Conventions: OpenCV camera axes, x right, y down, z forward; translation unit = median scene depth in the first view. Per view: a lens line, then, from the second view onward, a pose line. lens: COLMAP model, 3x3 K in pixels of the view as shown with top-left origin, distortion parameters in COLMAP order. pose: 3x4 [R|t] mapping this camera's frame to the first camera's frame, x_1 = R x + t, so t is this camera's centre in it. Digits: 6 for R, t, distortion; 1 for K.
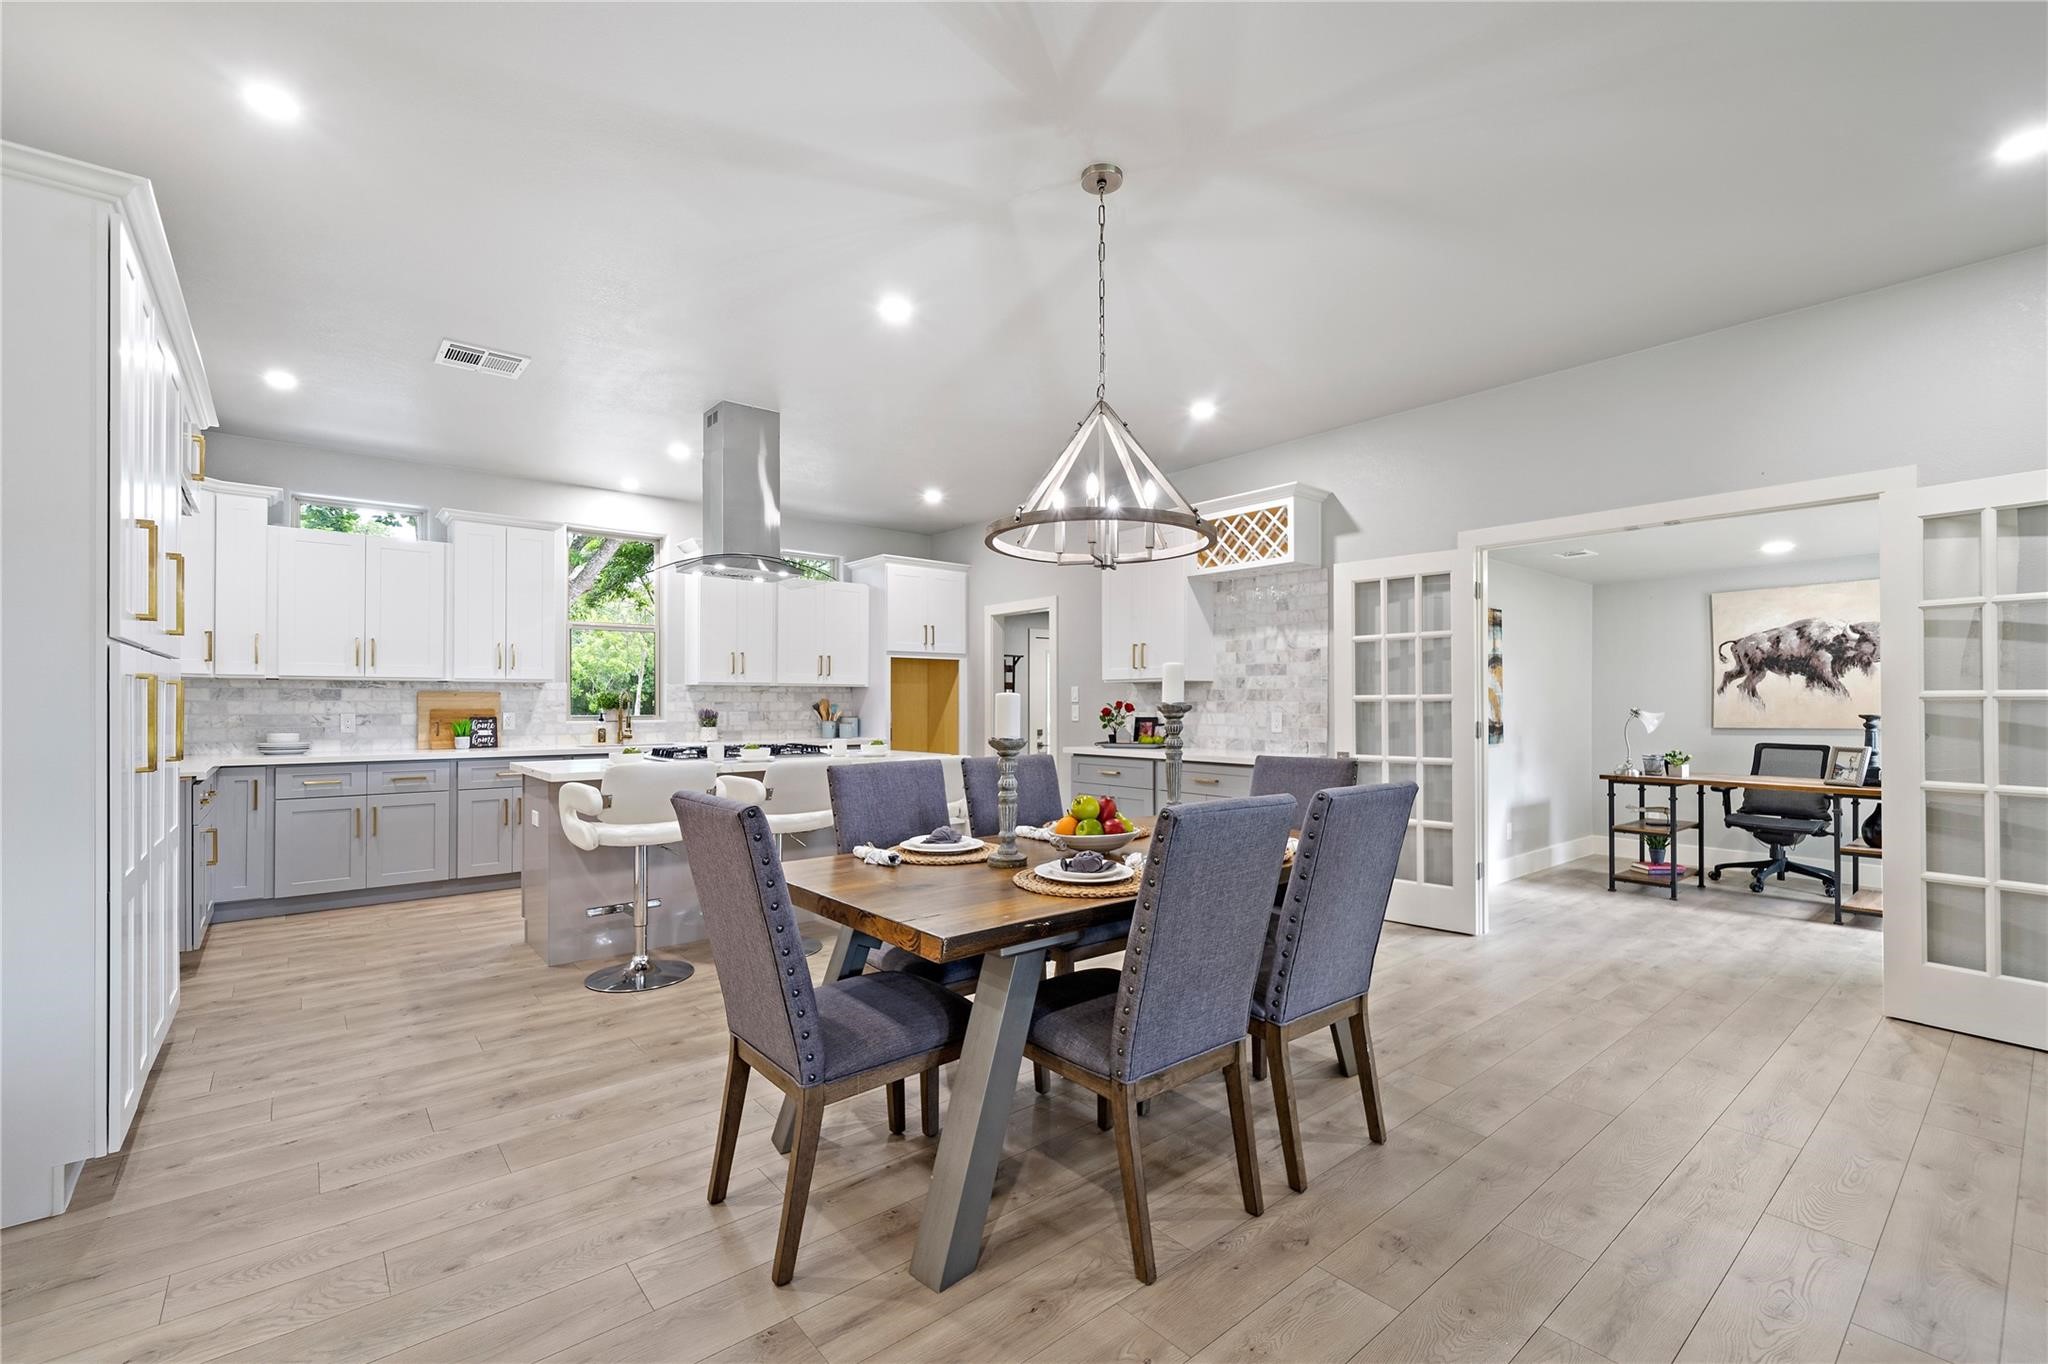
lens RADIAL K [[870.1, 0, 1020.1], [0, 870.1, 695.6], [0, 0, 1]] dist [-0.012735, -0.000519]
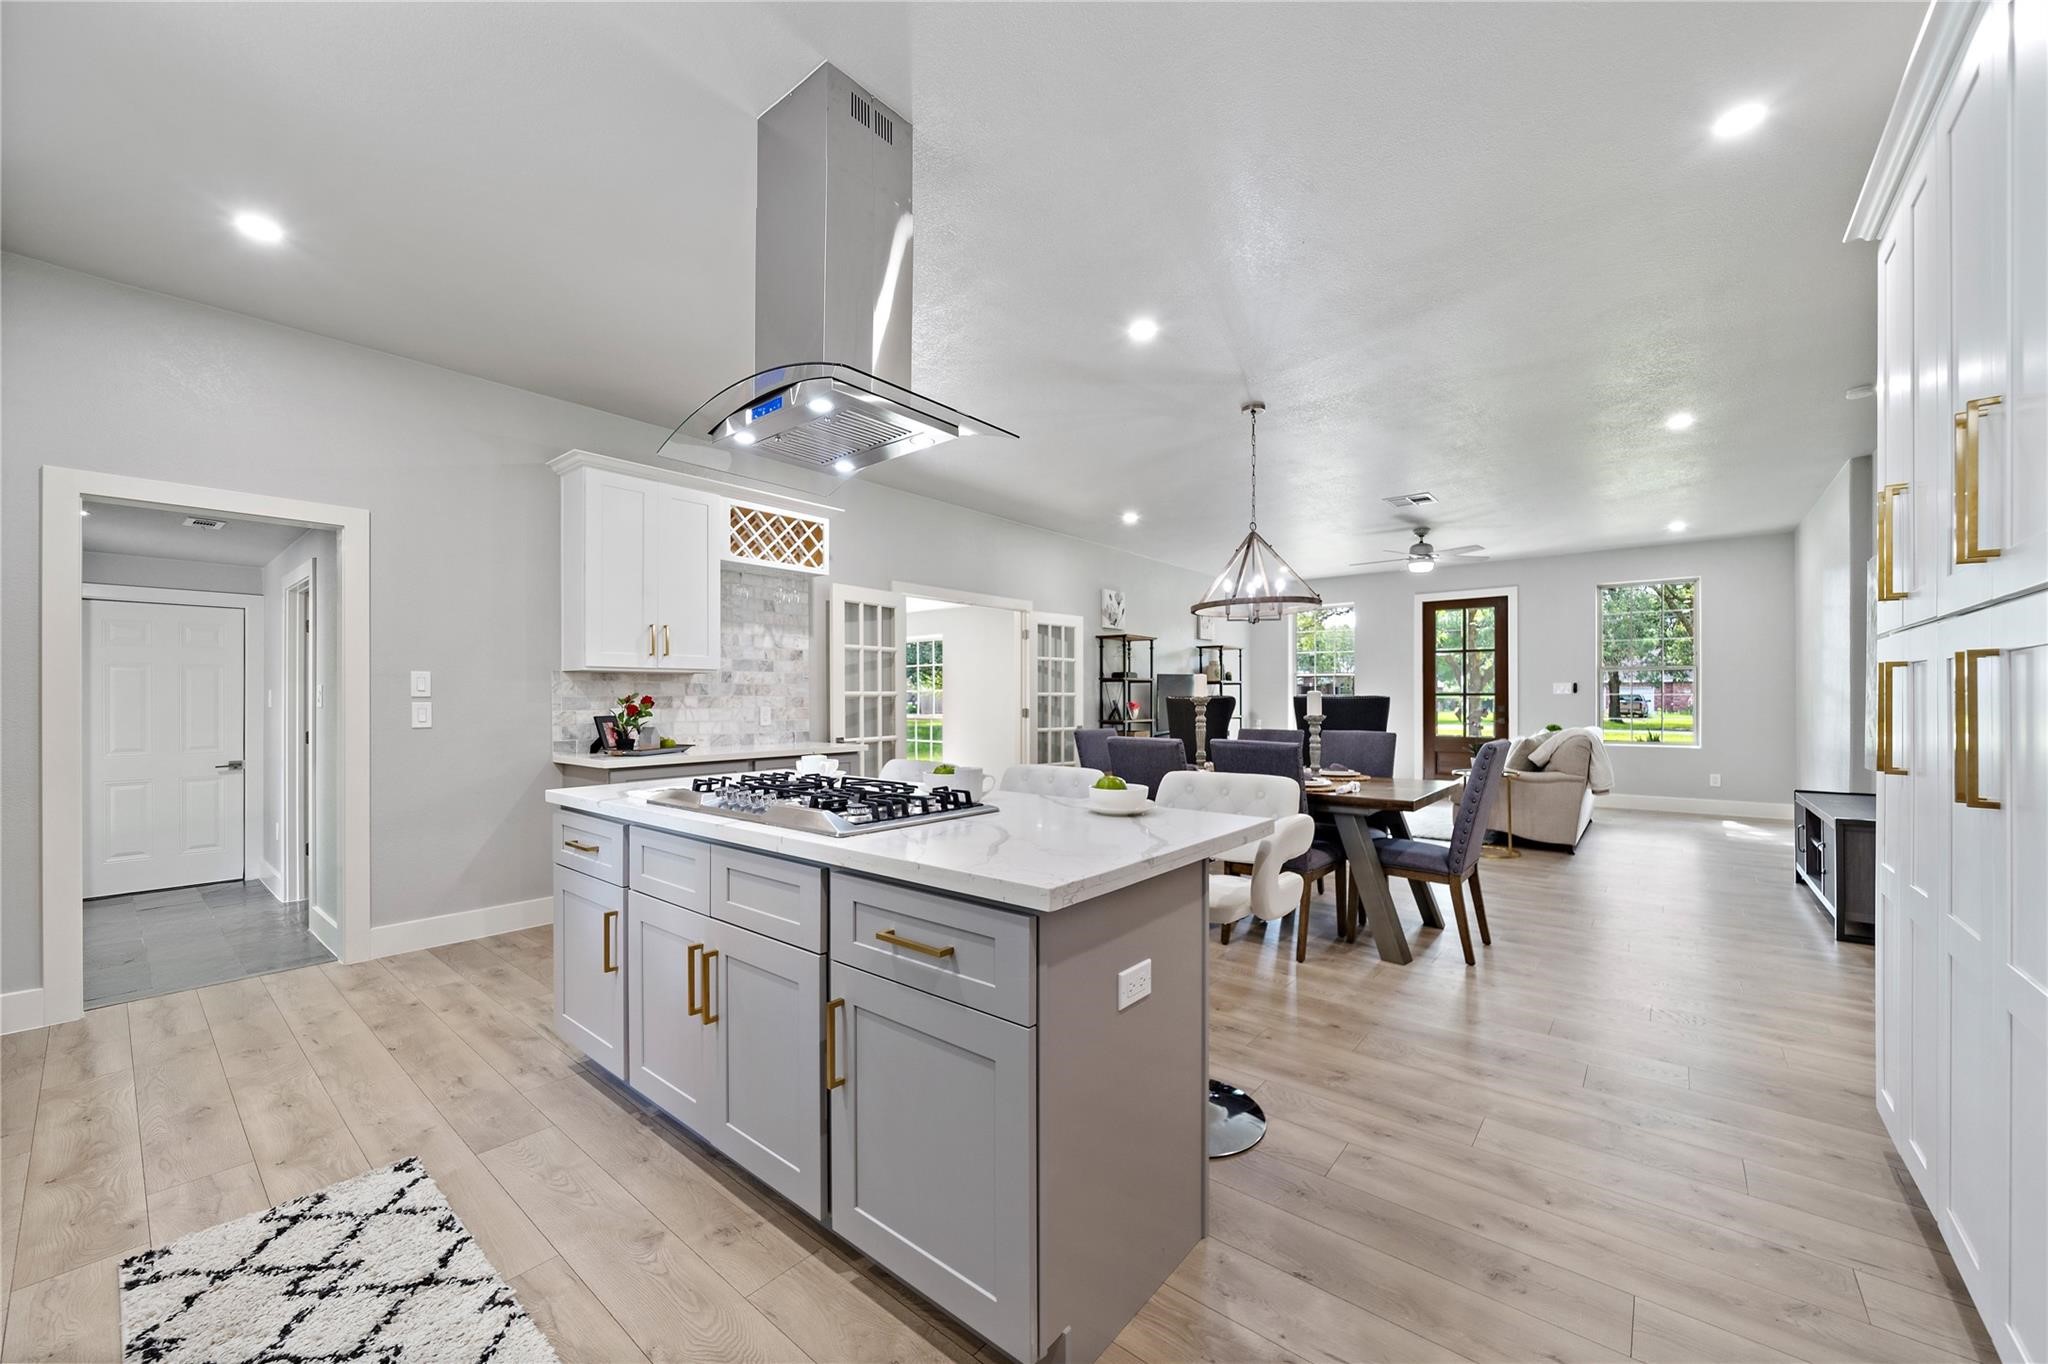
lens RADIAL K [[781.9, 0, 1029.7], [0, 781.9, 696.3], [0, 0, 1]] dist [0.001328, 0.000015]
pose [[-0.183220, 0.001535, 0.983071, -0.710194], [-0.009741, 0.999947, -0.003377, 0.006884], [-0.983024, -0.010195, -0.183196, 0.871024]]
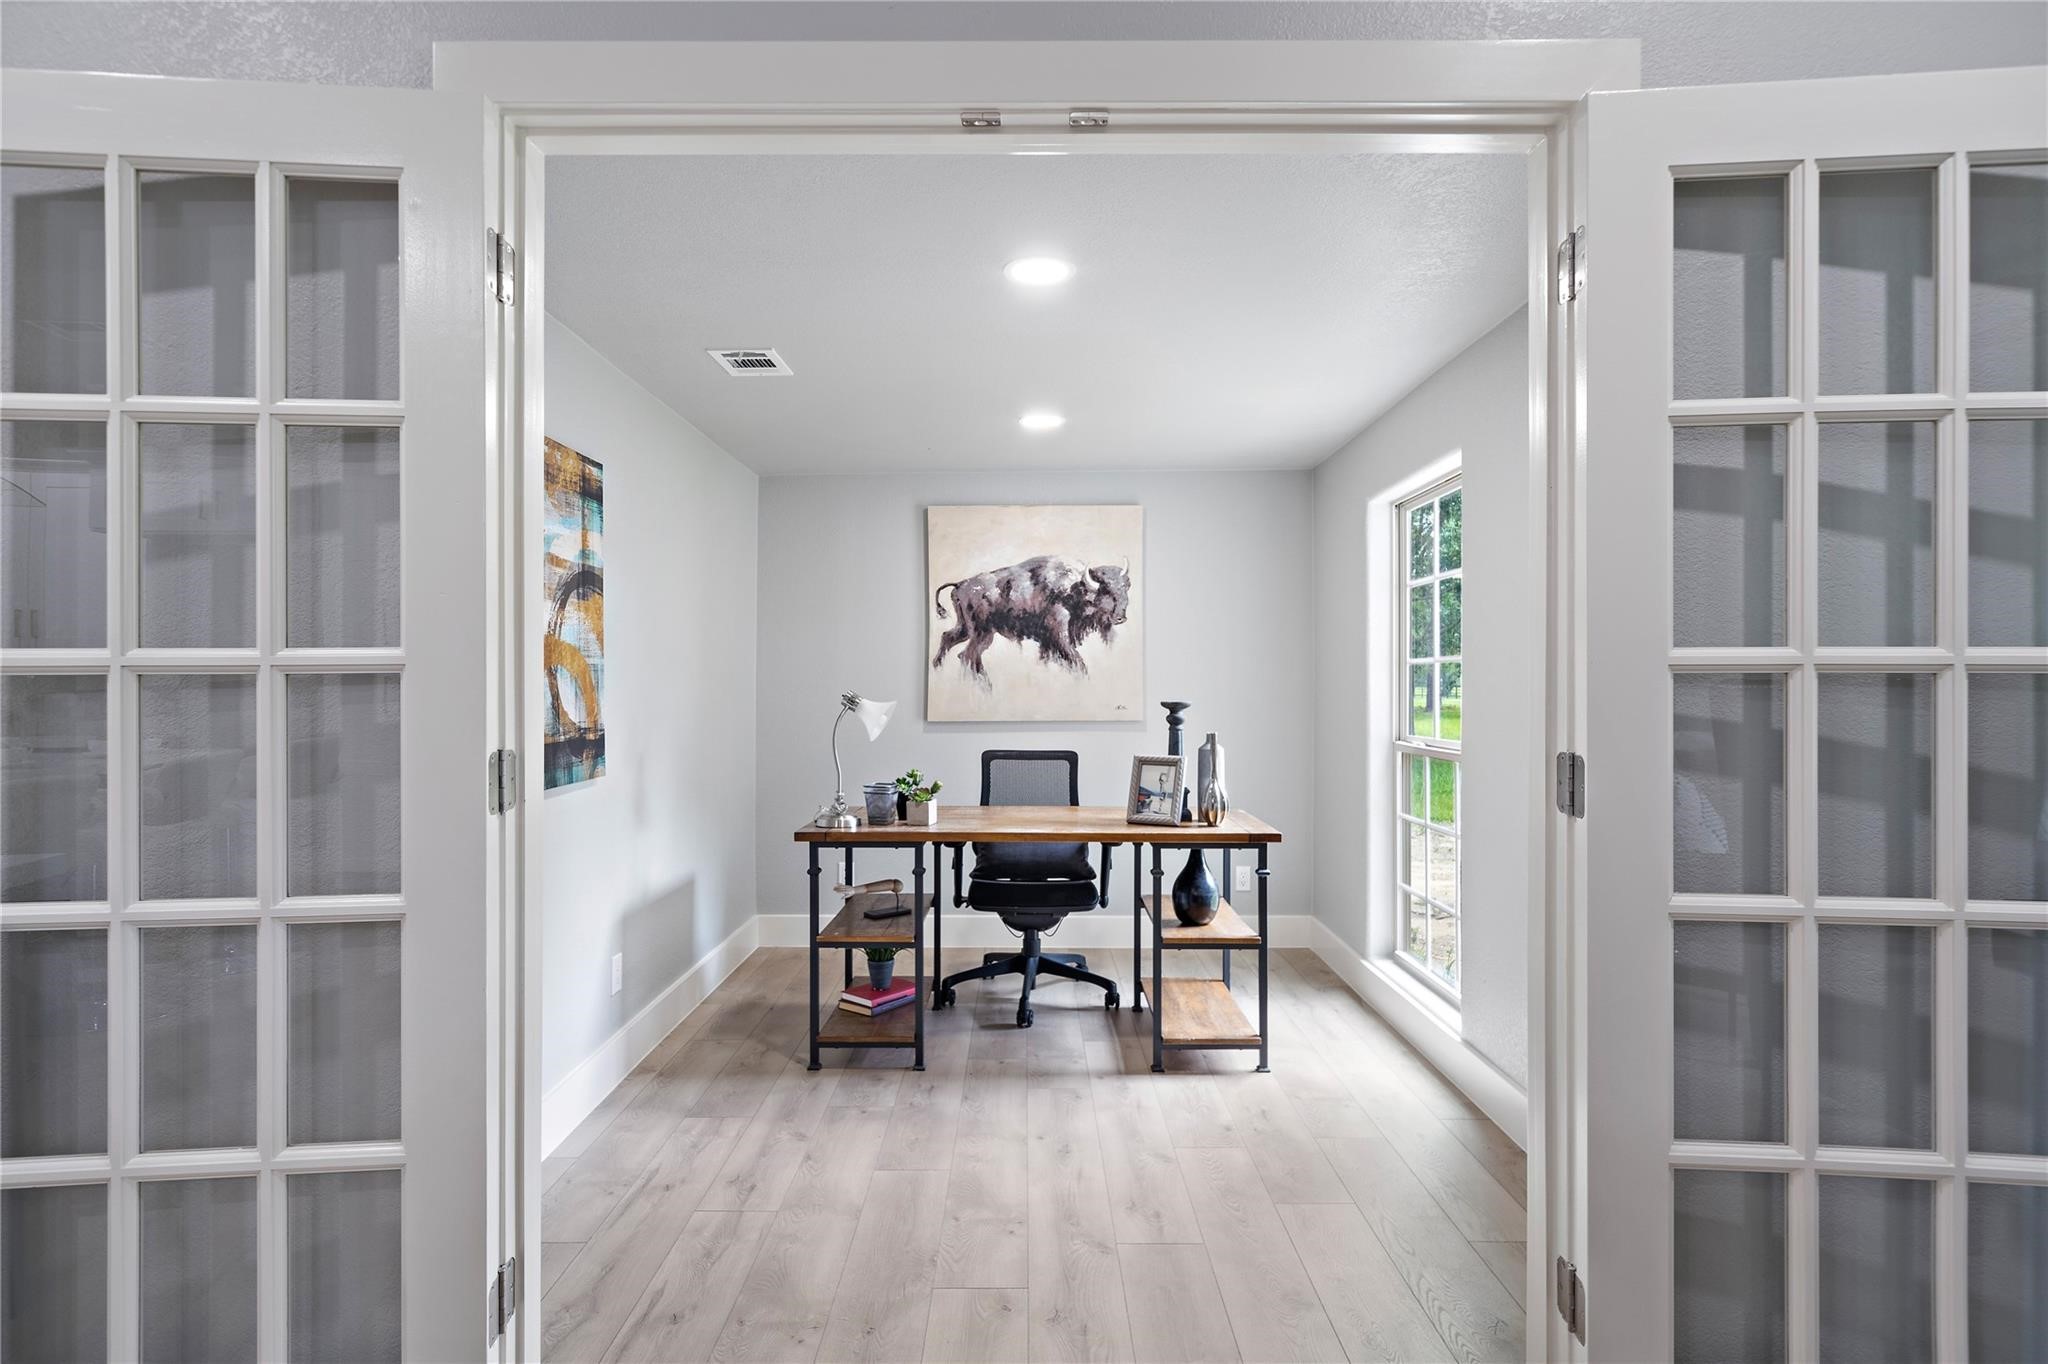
lens RADIAL K [[936.3, 0, 974.2], [0, 936.3, 680.4], [0, 0, 1]] dist [-0.005781, -0.000235]
pose [[0.643924, 0.002706, 0.765085, 0.337431], [-0.008551, 0.999957, 0.003660, 0.004856], [-0.765042, -0.008899, 0.643919, 0.590030]]
